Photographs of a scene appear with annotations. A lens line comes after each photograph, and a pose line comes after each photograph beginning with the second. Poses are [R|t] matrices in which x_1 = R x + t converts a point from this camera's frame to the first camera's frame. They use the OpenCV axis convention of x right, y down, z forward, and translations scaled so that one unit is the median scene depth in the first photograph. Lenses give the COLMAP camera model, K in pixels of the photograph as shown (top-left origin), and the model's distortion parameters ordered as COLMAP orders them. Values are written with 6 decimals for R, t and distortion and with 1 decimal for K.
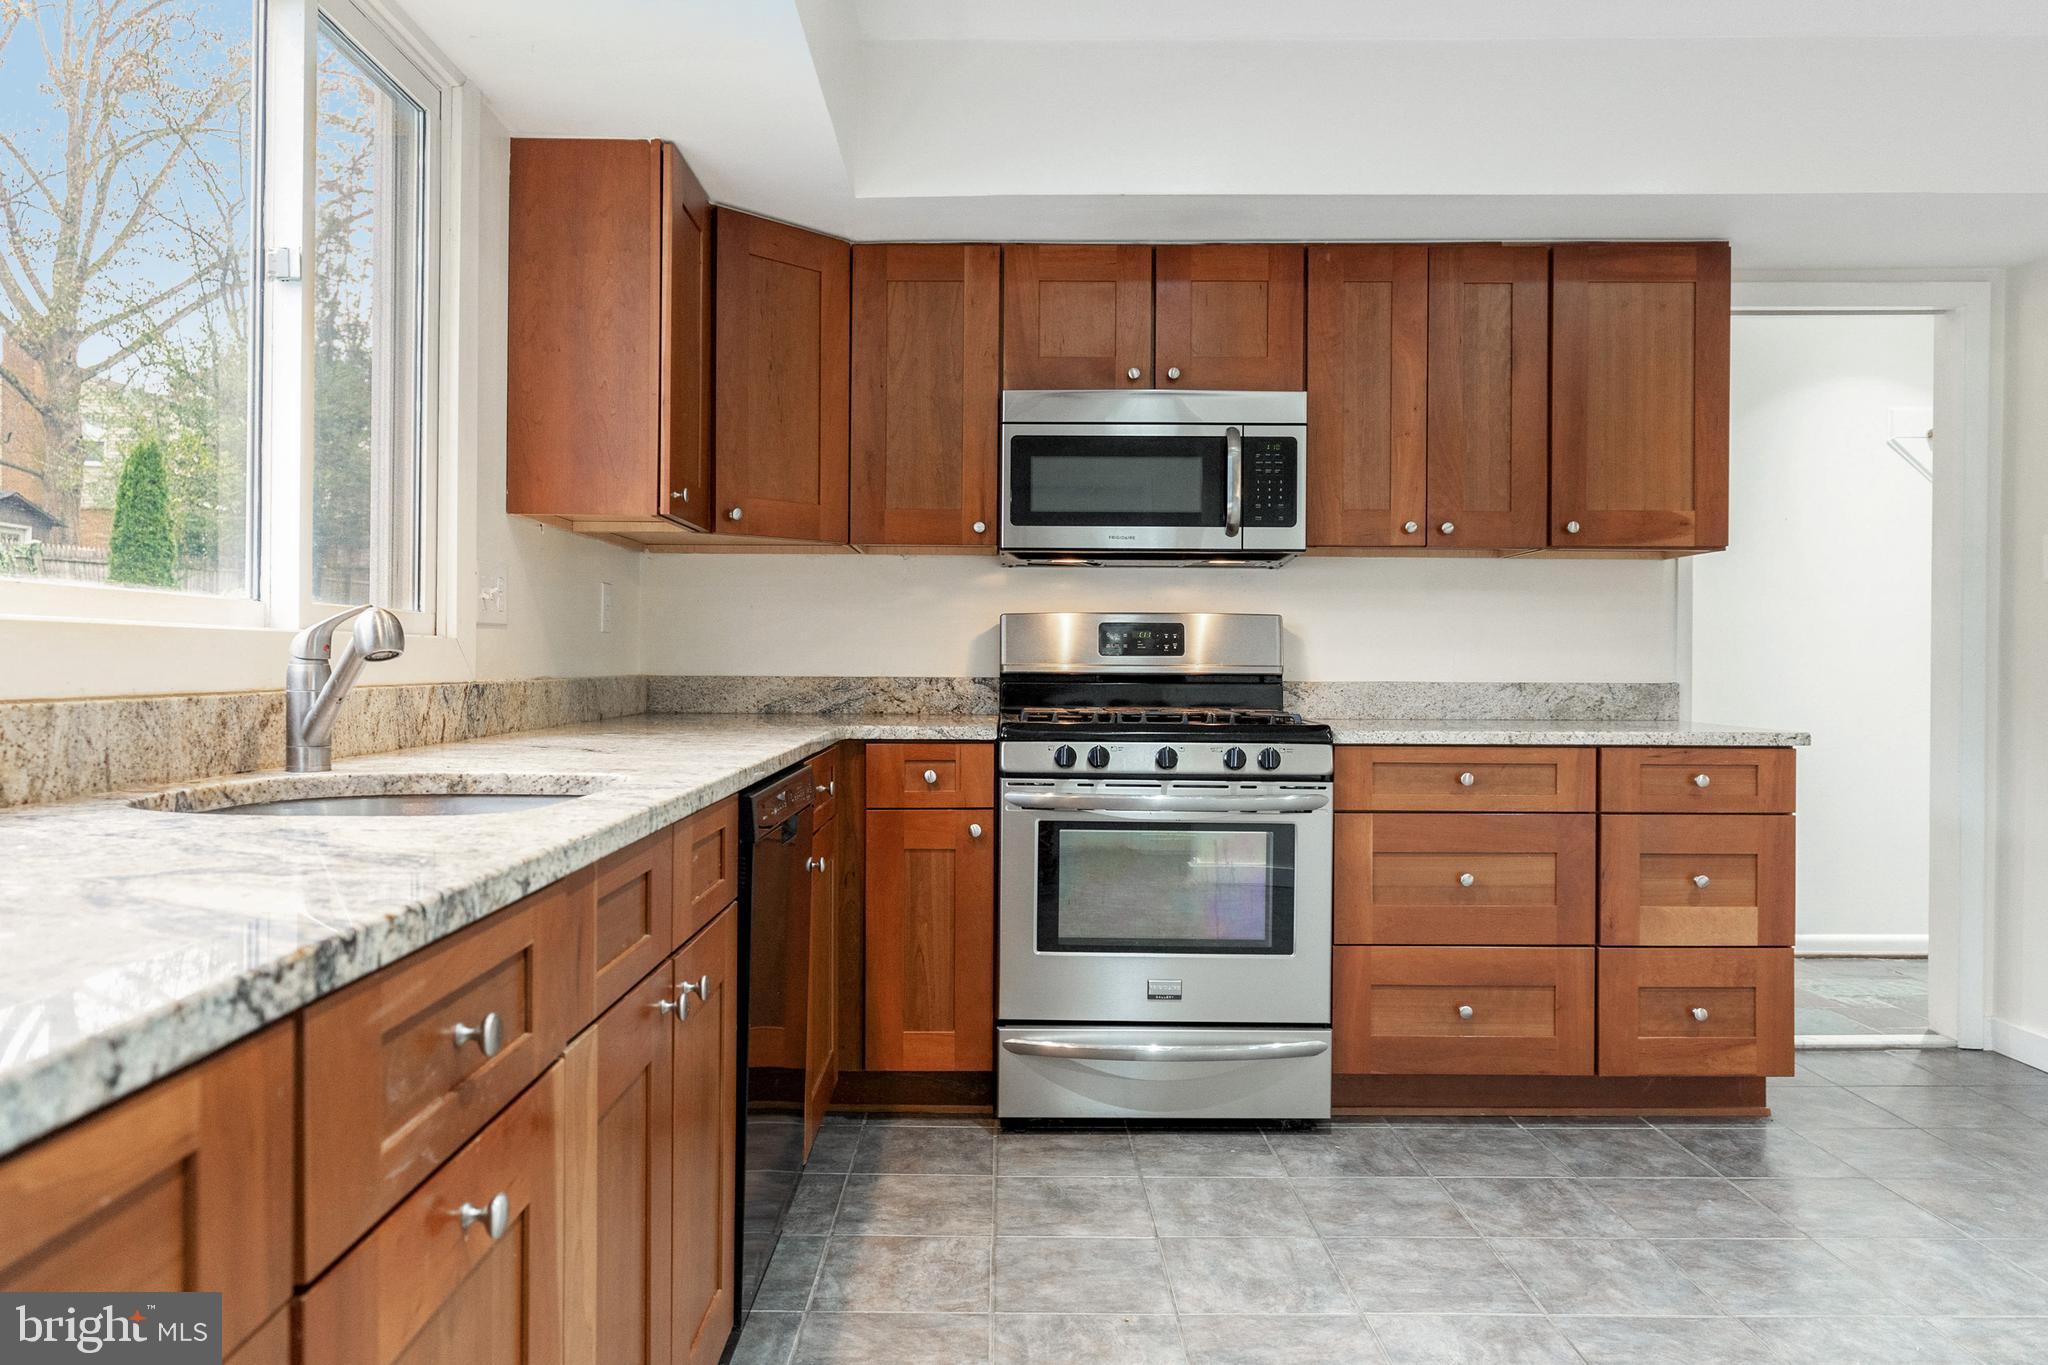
lens RADIAL K [[1367.2, 0, 1016.1], [0, 1367.2, 670.8], [0, 0, 1]] dist [0.003754, 0.002837]
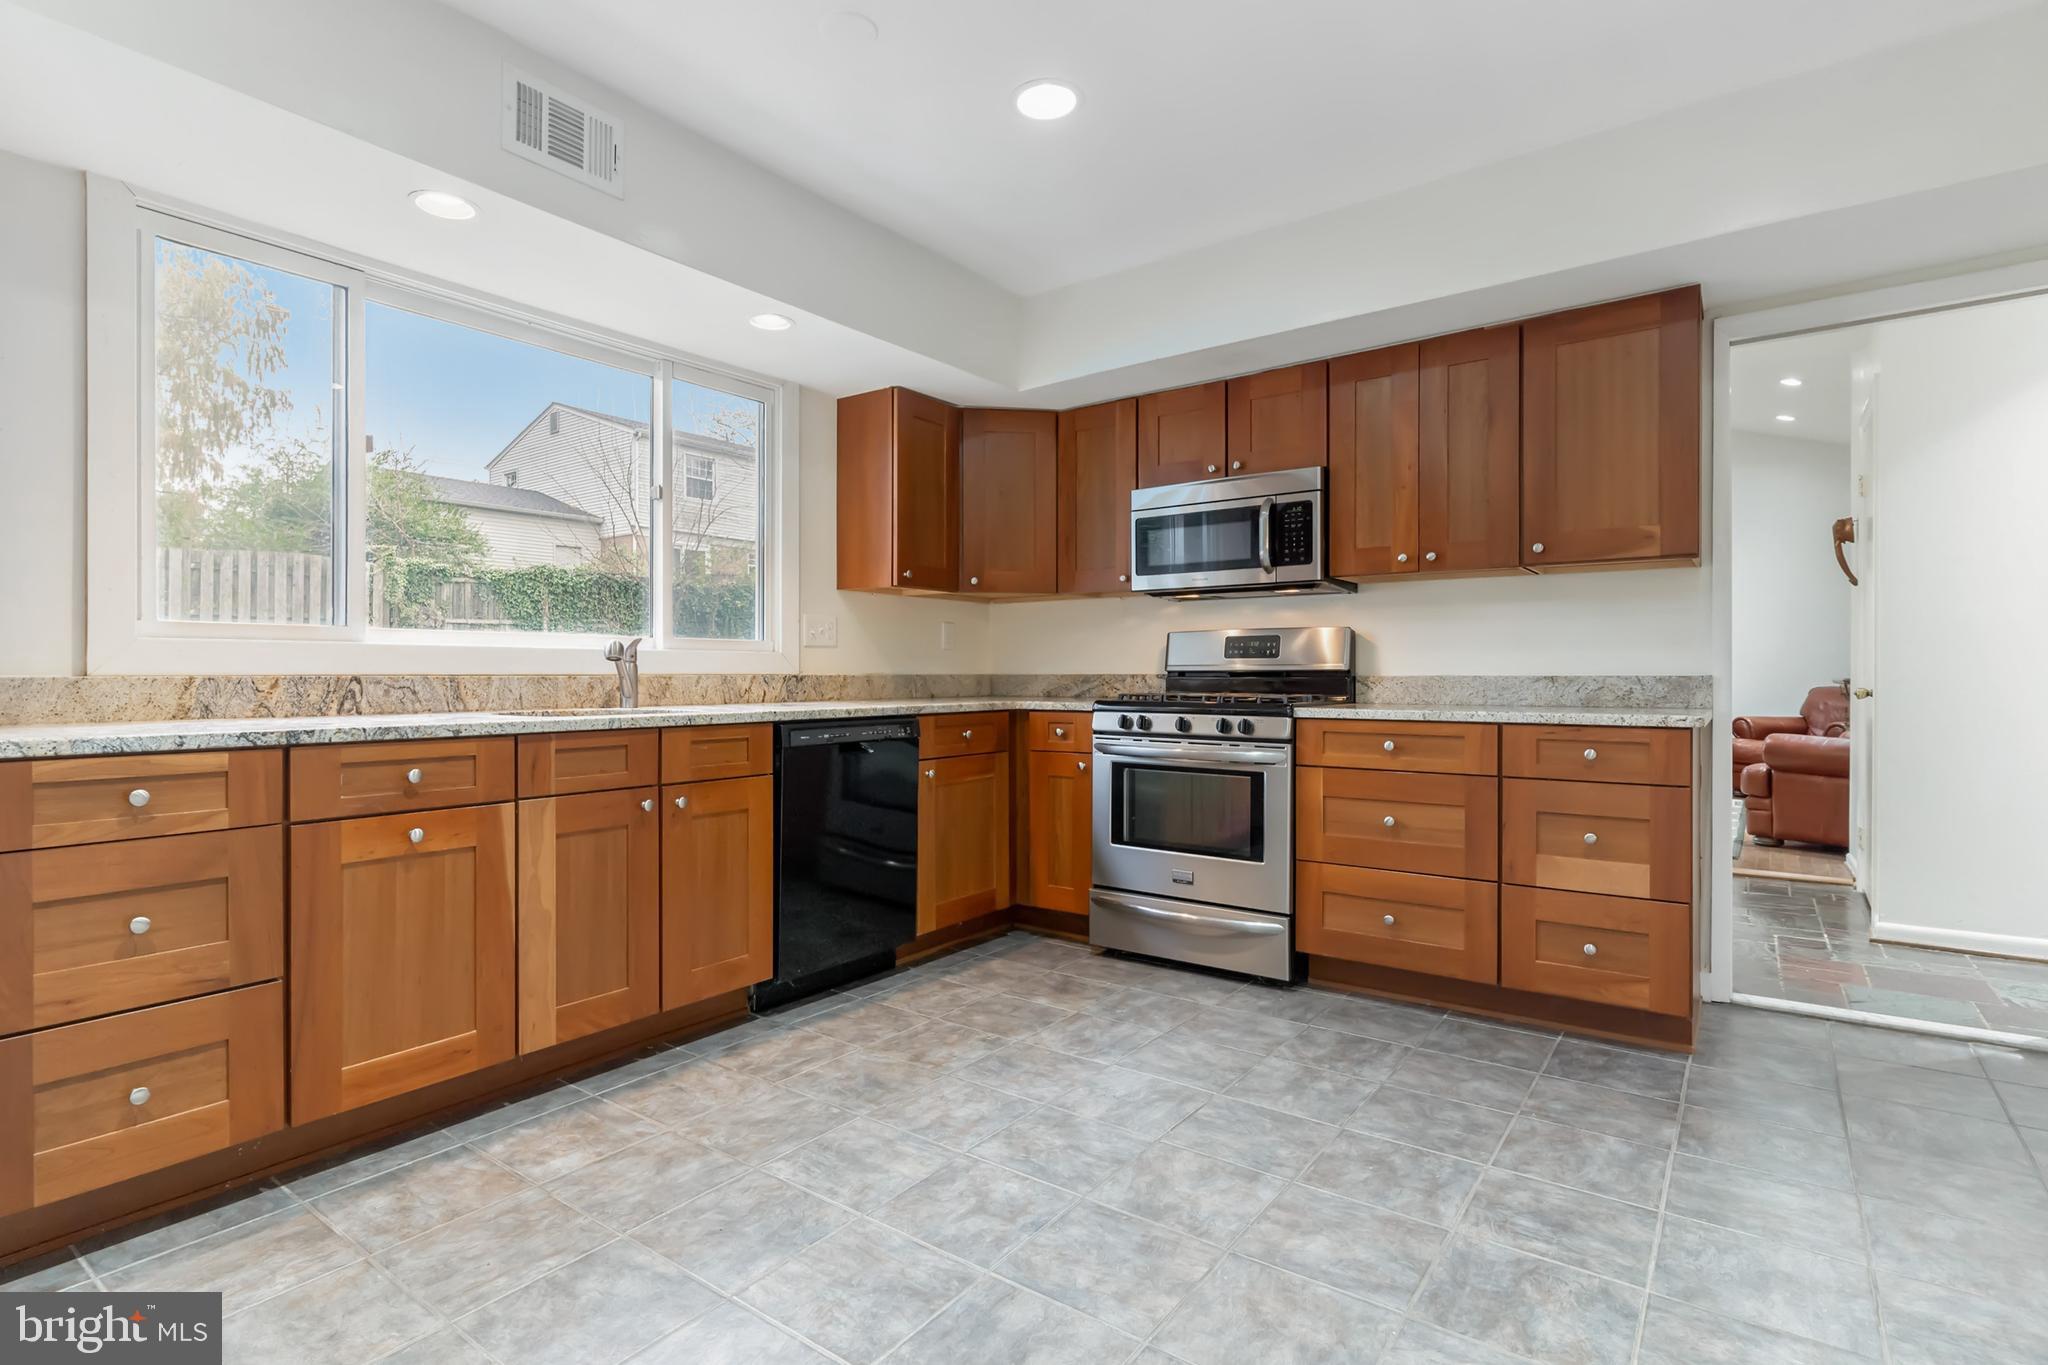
lens RADIAL K [[997.7, 0, 1022.3], [0, 997.7, 677.7], [0, 0, 1]] dist [0.000707, -0.000485]
pose [[0.804040, -0.004065, -0.594561, 0.620406], [0.001291, 0.999986, -0.005092, 0.017118], [0.594573, 0.003327, 0.804035, 0.001595]]
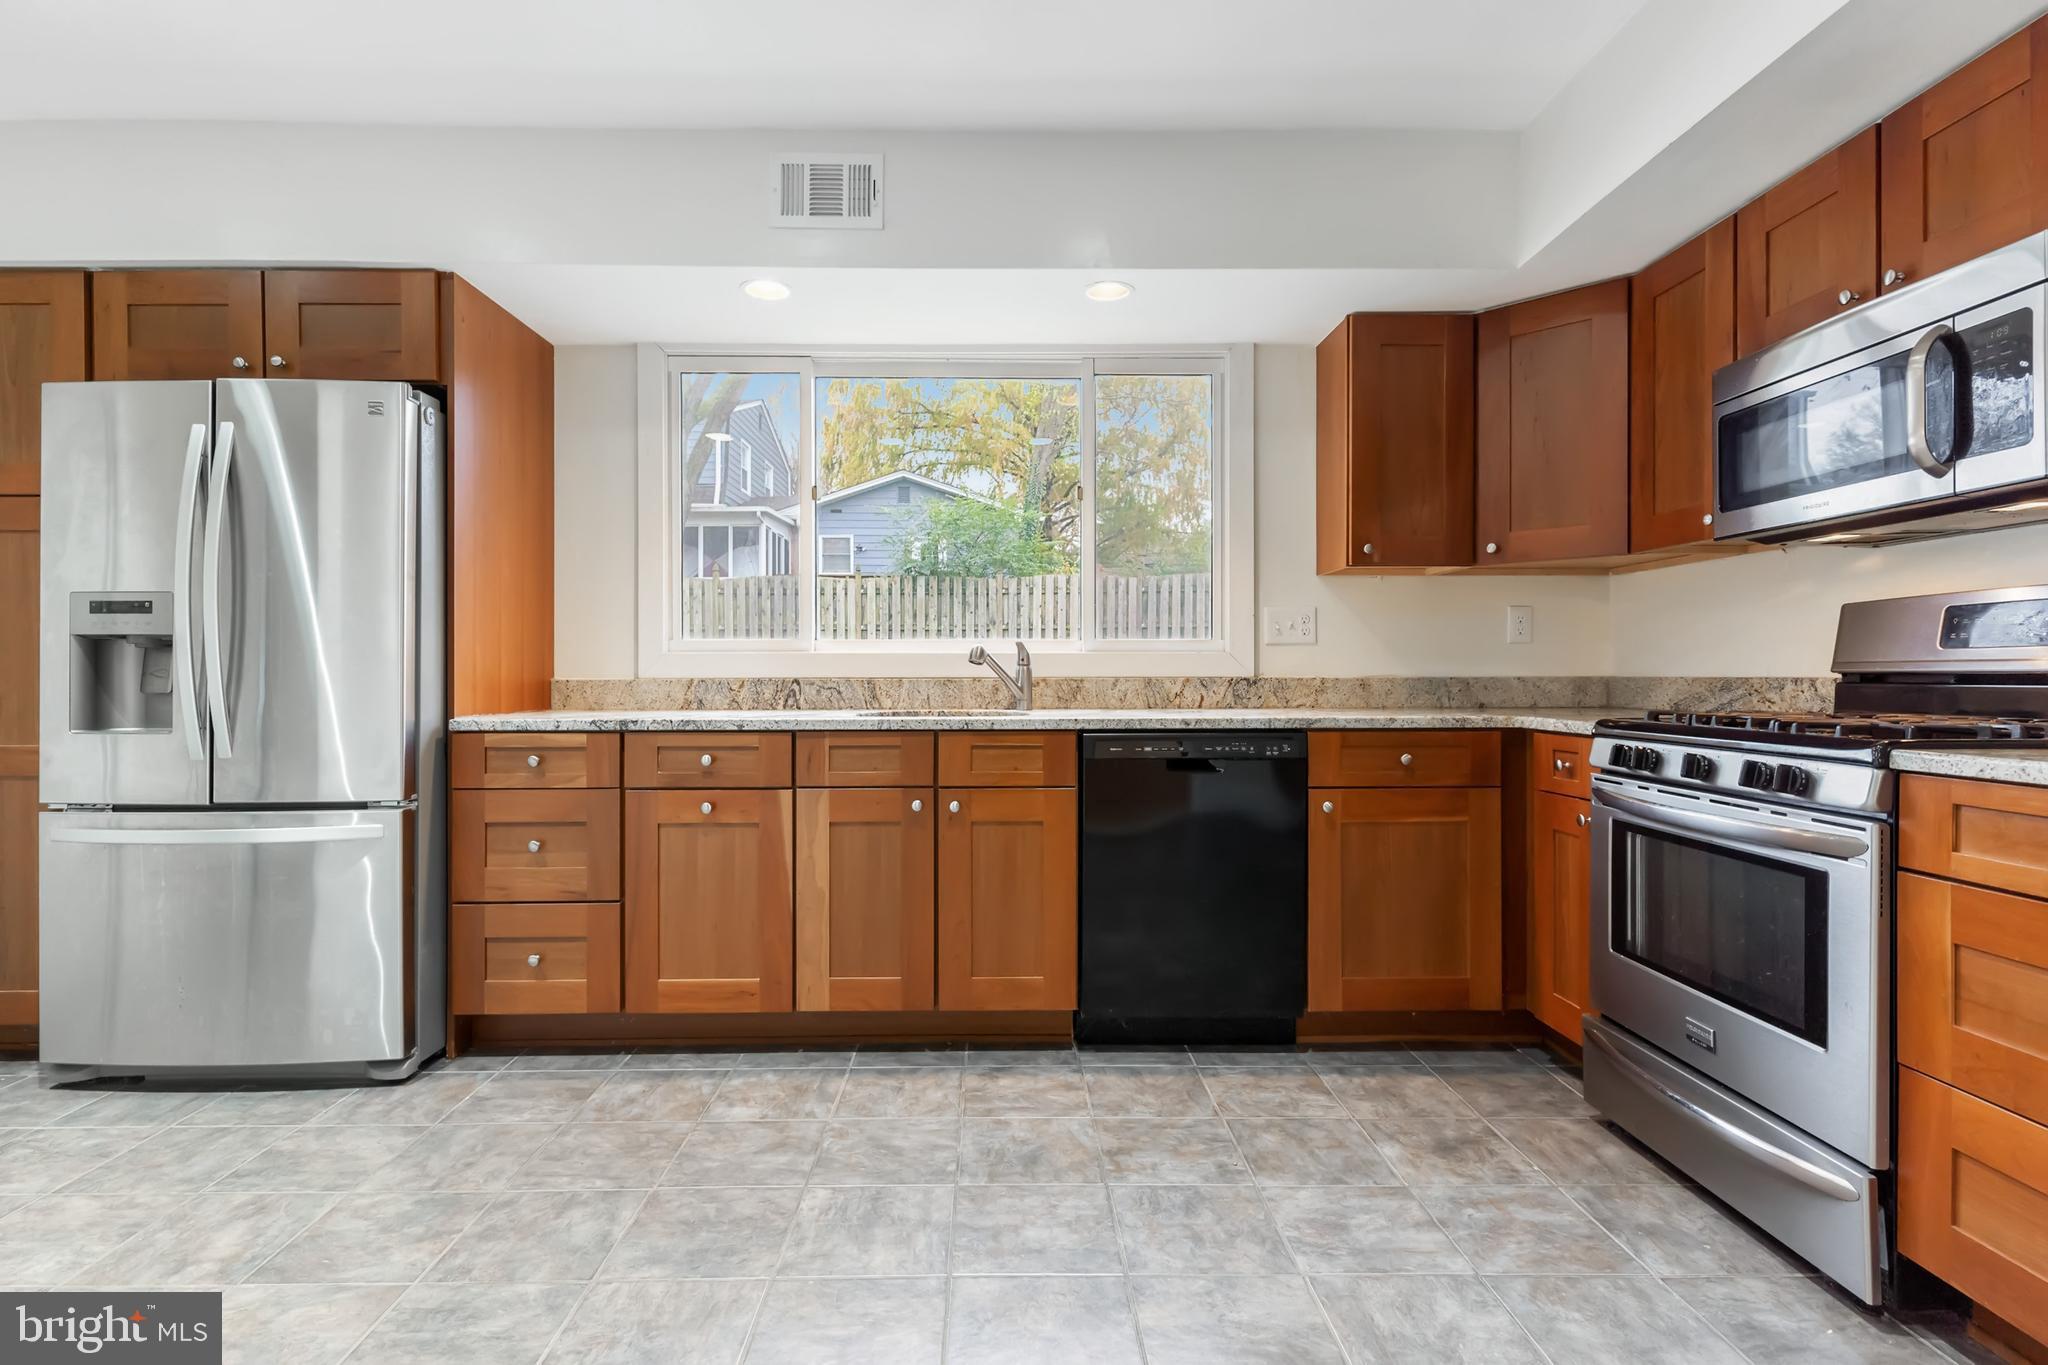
lens RADIAL K [[996.1, 0, 1011.0], [0, 996.1, 674.0], [0, 0, 1]] dist [-0.000012, -0.000338]
pose [[0.010742, -0.005196, -0.999929, 0.730387], [-0.004872, 0.999974, -0.005249, 0.010173], [0.999930, 0.004928, 0.010716, 0.550633]]
